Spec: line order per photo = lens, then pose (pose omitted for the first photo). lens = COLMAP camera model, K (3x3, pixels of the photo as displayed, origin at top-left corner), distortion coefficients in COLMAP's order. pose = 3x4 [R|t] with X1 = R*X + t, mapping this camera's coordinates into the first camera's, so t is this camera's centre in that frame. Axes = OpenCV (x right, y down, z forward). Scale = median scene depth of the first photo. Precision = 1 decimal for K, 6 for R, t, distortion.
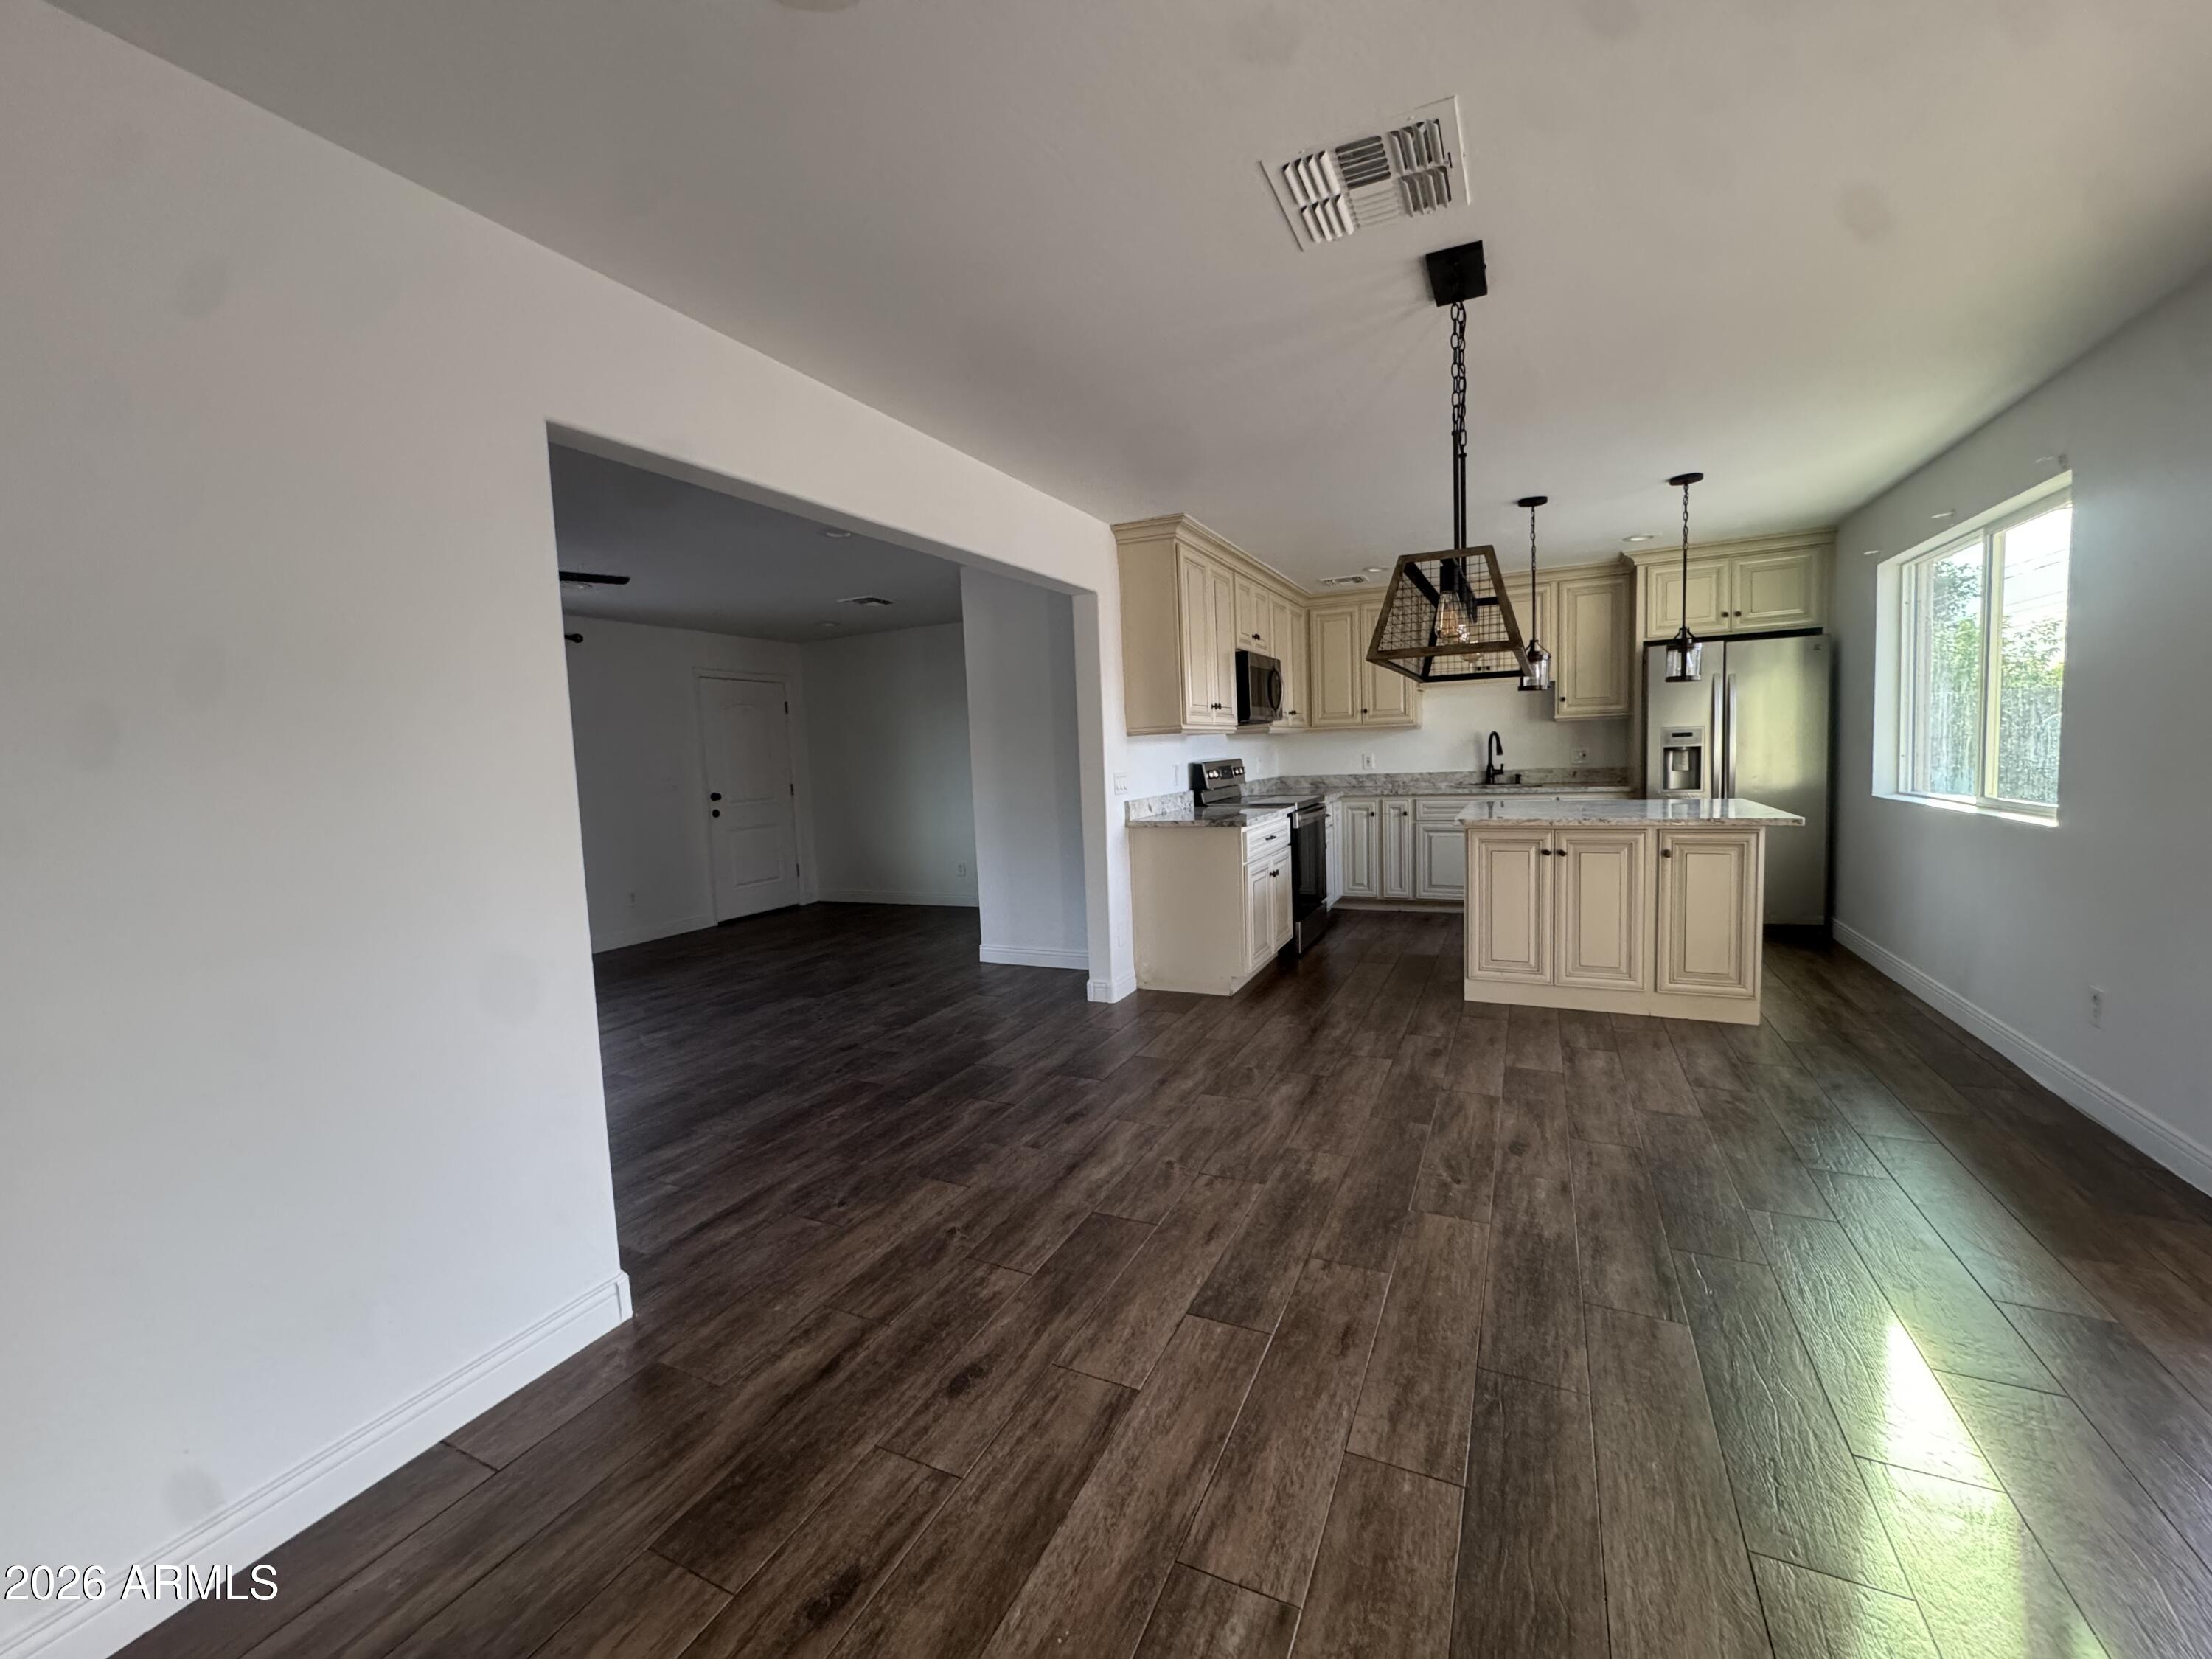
lens RADIAL K [[883.3, 0, 1104.3], [0, 883.3, 824.9], [0, 0, 1]] dist [-0.007466, 0.000596]
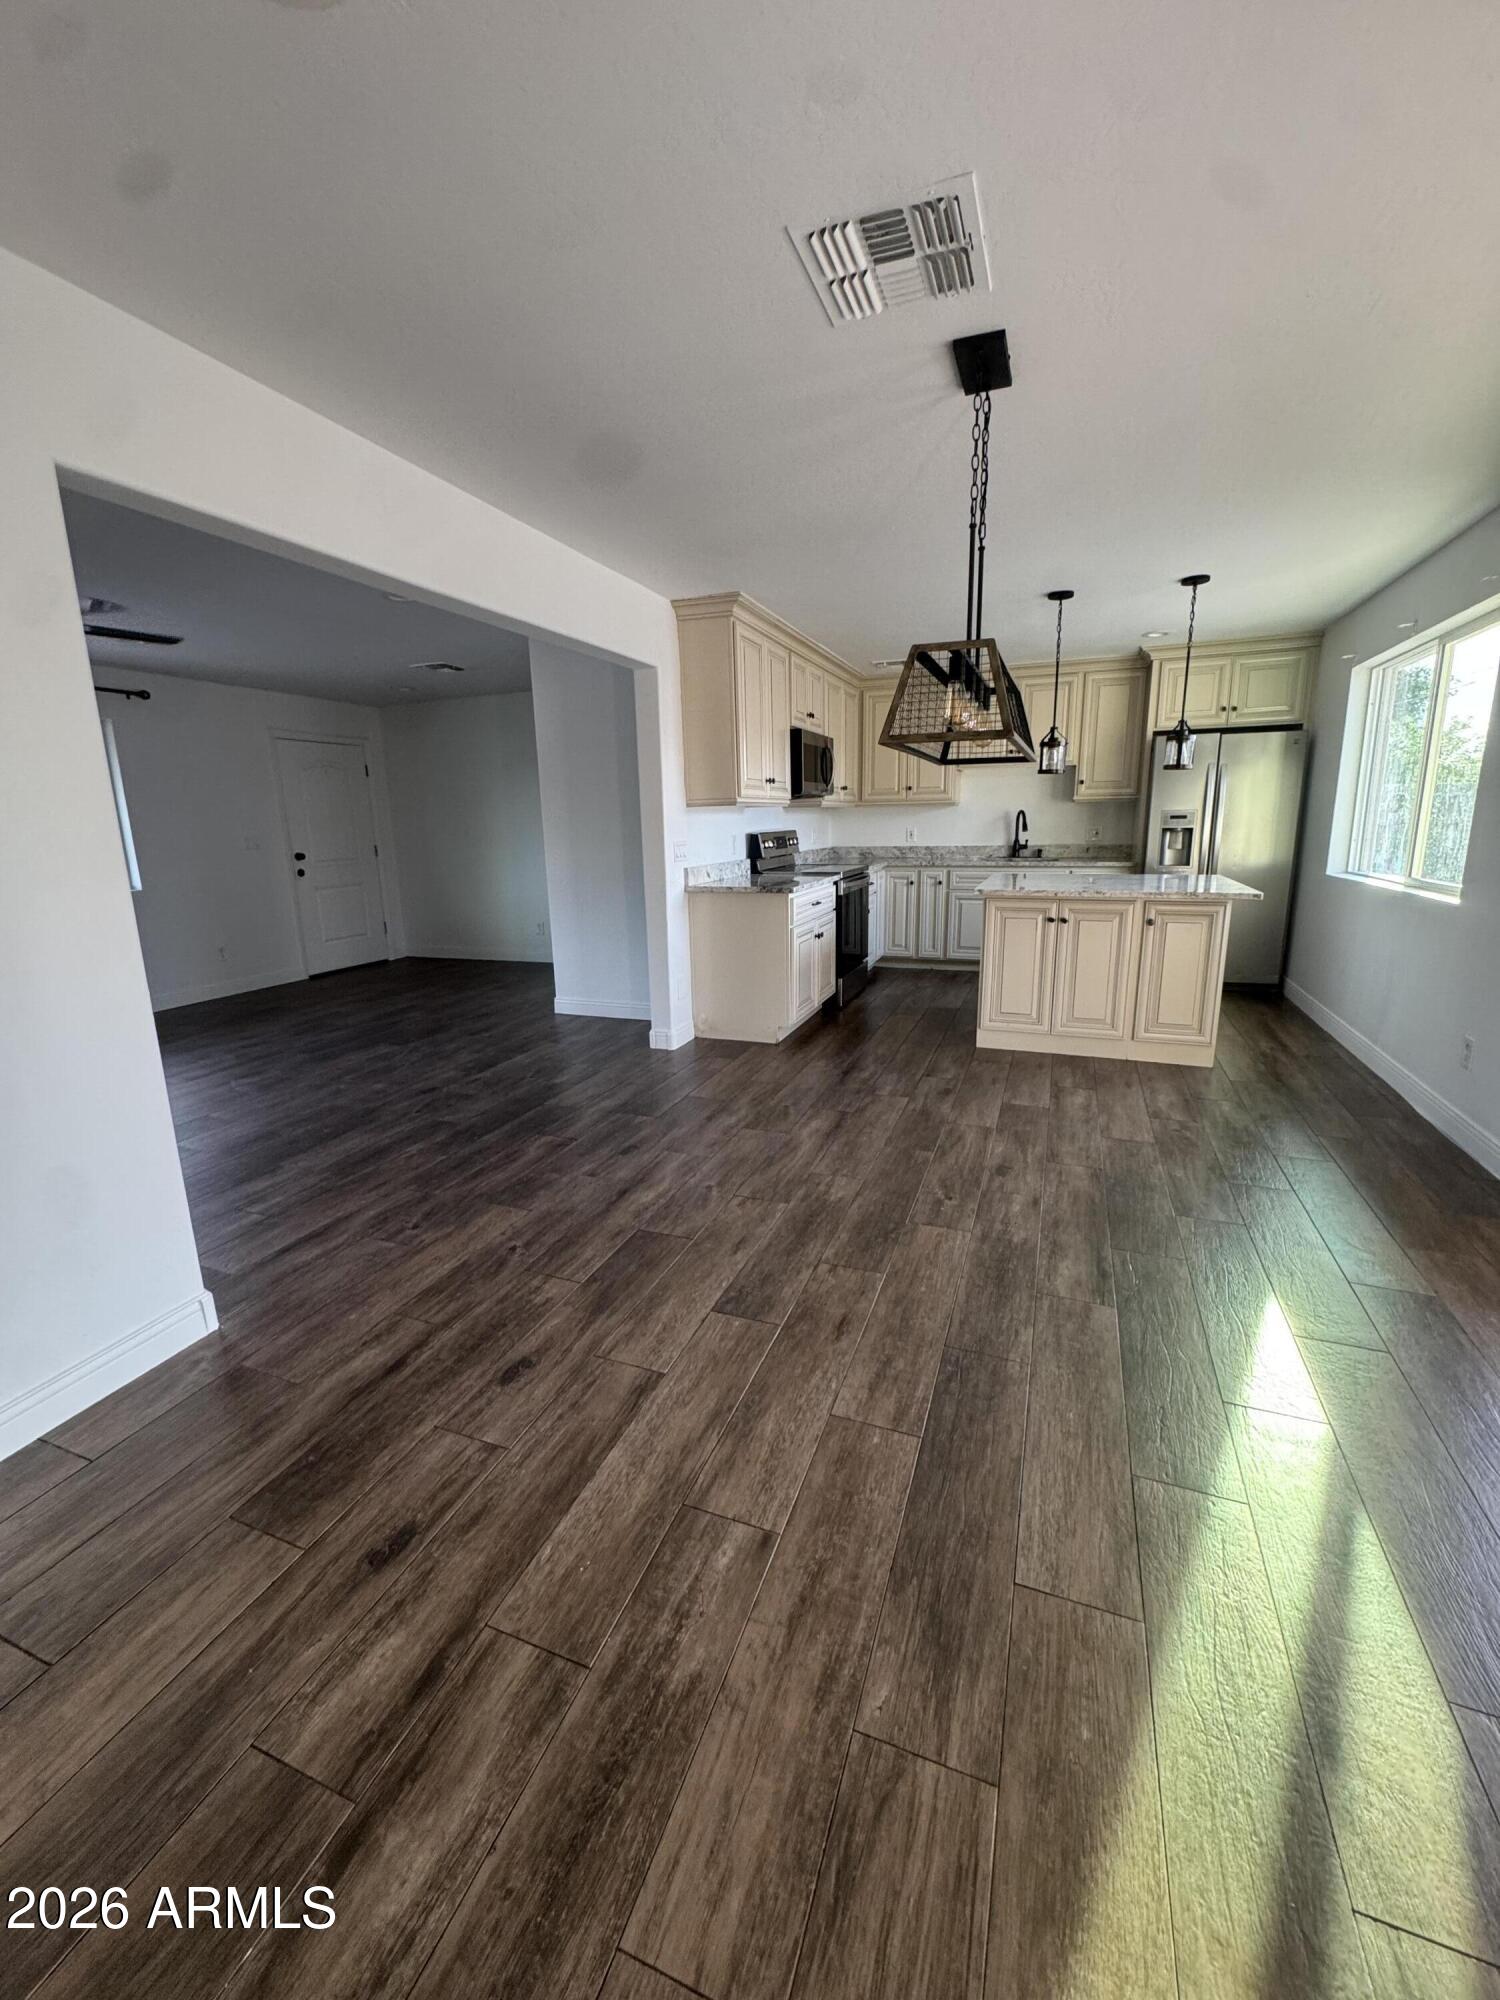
lens RADIAL K [[798.7, 0, 753.8], [0, 798.7, 994.8], [0, 0, 1]] dist [-0.007466, 0.000596]
pose [[0.996208, 0.003145, 0.086946, 0.046654], [-0.014625, 0.991179, 0.131722, -0.005077], [-0.085765, -0.132494, 0.987466, -0.002516]]
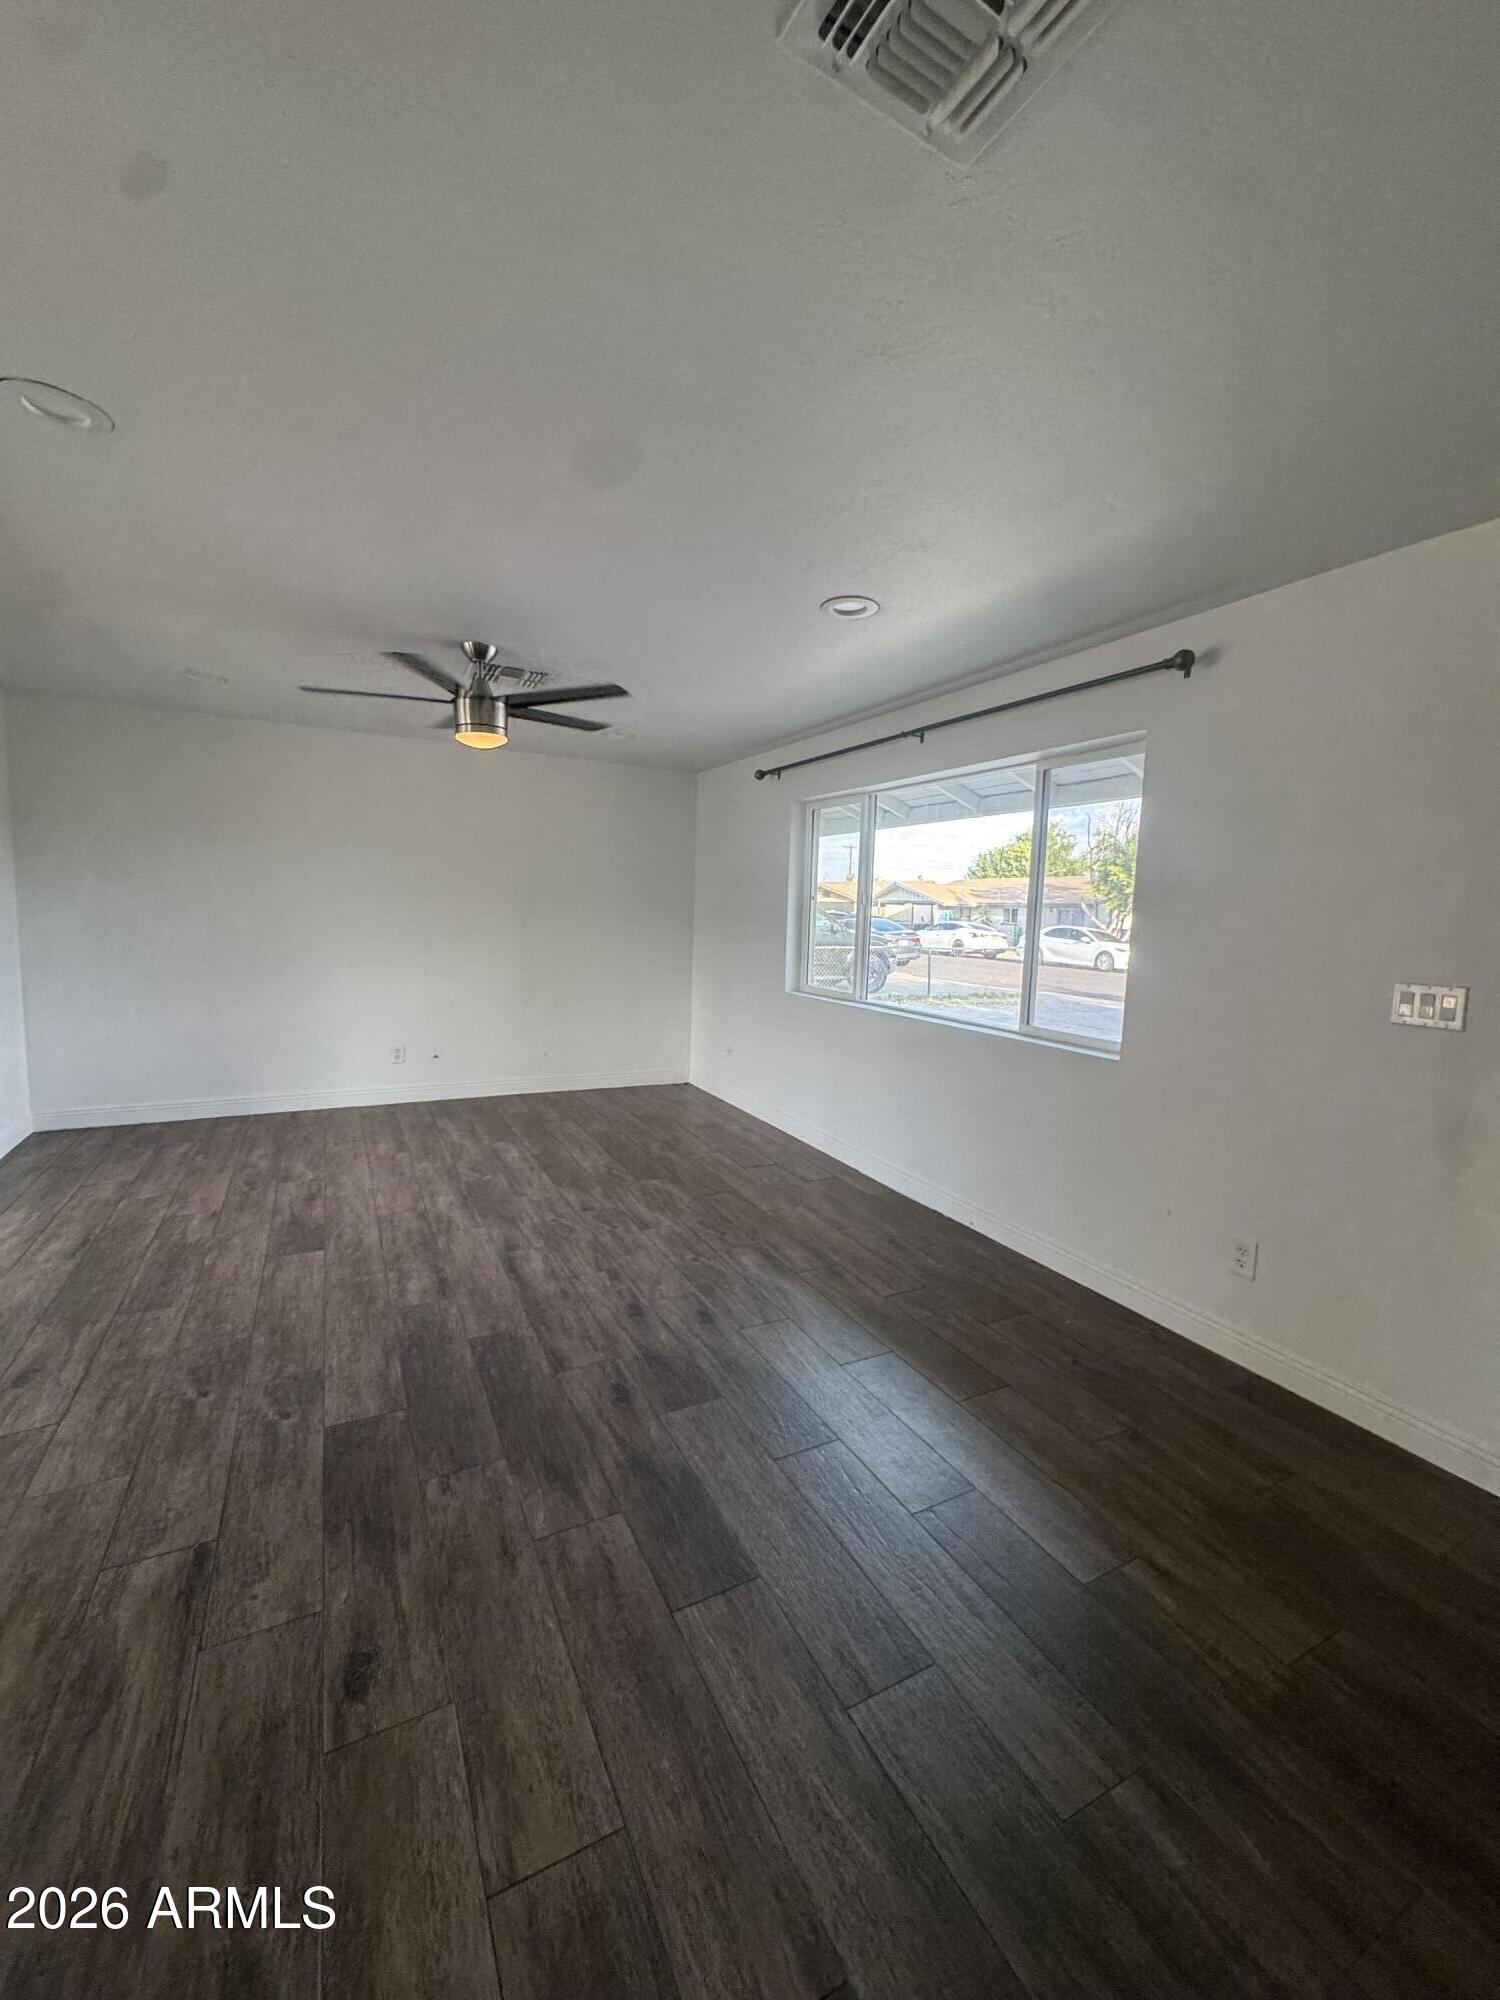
lens RADIAL K [[798.7, 0, 750.1], [0, 798.7, 996.7], [0, 0, 1]] dist [-0.007466, 0.000596]
pose [[-0.587756, 0.103156, -0.802435, -0.302757], [-0.079896, 0.979589, 0.184451, -0.265765], [0.805084, 0.172524, -0.567517, 2.960442]]
